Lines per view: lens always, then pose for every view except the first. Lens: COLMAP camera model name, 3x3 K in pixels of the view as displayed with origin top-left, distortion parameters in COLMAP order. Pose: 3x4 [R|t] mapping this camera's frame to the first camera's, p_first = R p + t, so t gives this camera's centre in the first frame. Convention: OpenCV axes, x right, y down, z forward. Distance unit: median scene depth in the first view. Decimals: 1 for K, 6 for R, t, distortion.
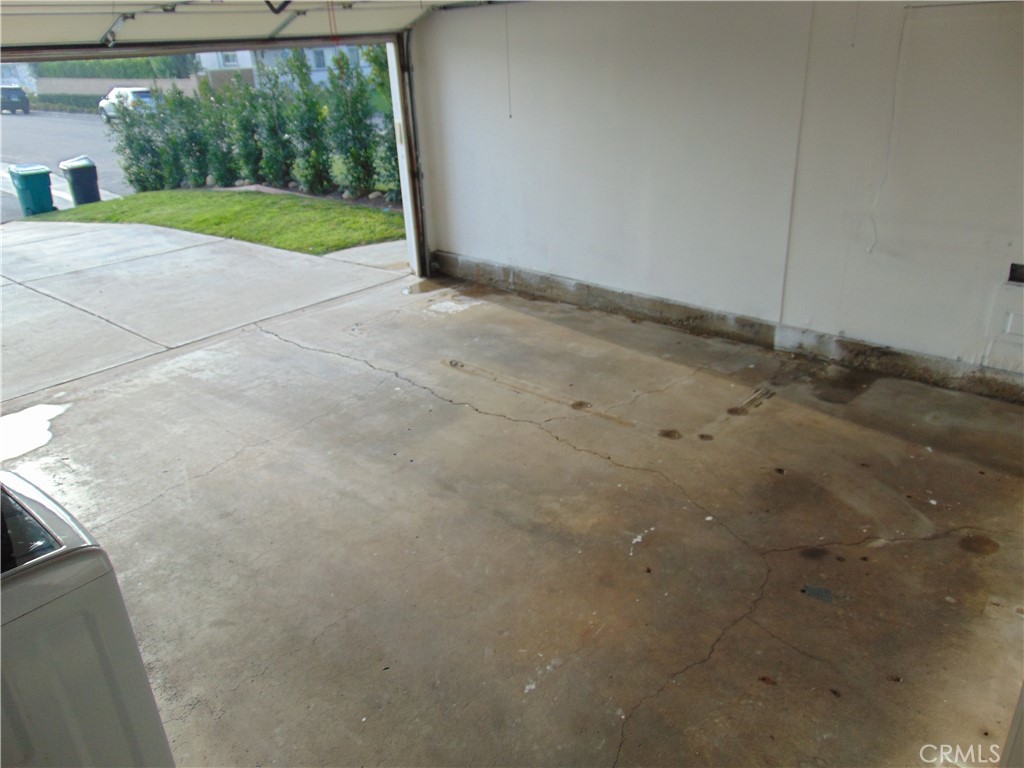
lens RADIAL K [[774.1, 0, 513.6], [0, 774.1, 383.4], [0, 0, 1]] dist [-0.004110, 0.037636]
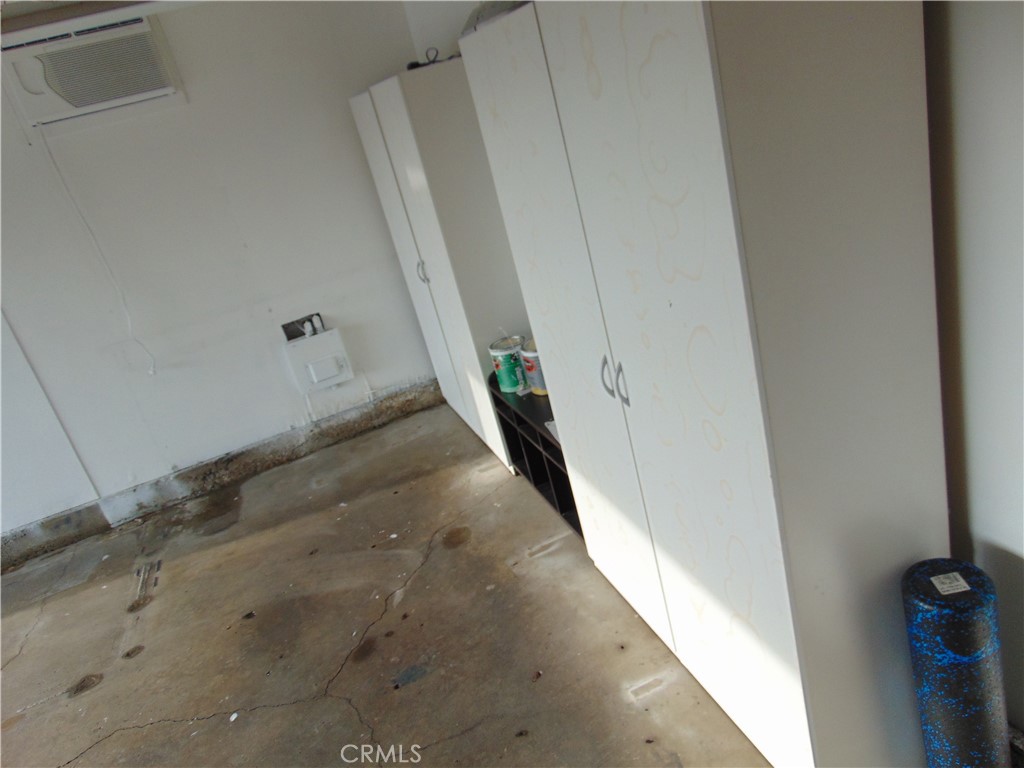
lens RADIAL K [[774.1, 0, 512.7], [0, 774.1, 380.9], [0, 0, 1]] dist [-0.004110, 0.037636]
pose [[0.459247, -0.385360, 0.800368, -0.074660], [0.558881, 0.825678, 0.076864, 0.000727], [-0.690467, 0.412011, 0.594561, 0.189381]]
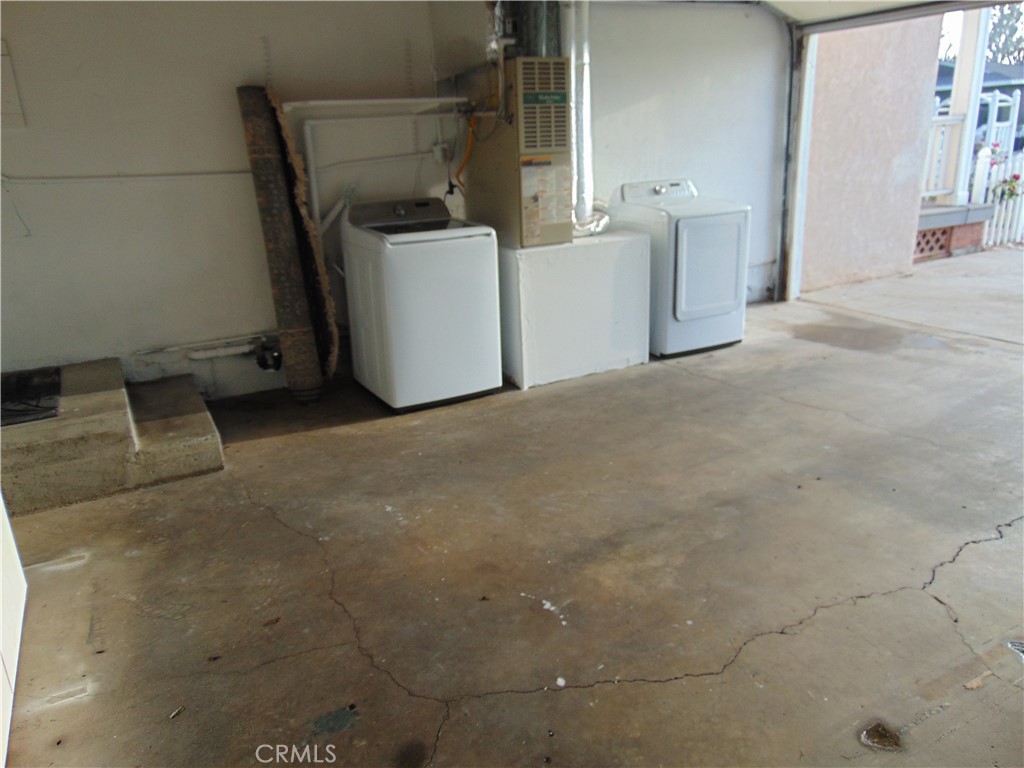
lens RADIAL K [[774.1, 0, 512.0], [0, 774.1, 384.3], [0, 0, 1]] dist [-0.004110, 0.037636]
pose [[-0.318440, 0.351757, -0.880263, 0.566810], [-0.331484, 0.828657, 0.451051, -0.224426], [0.888096, 0.435425, -0.147275, 0.746856]]
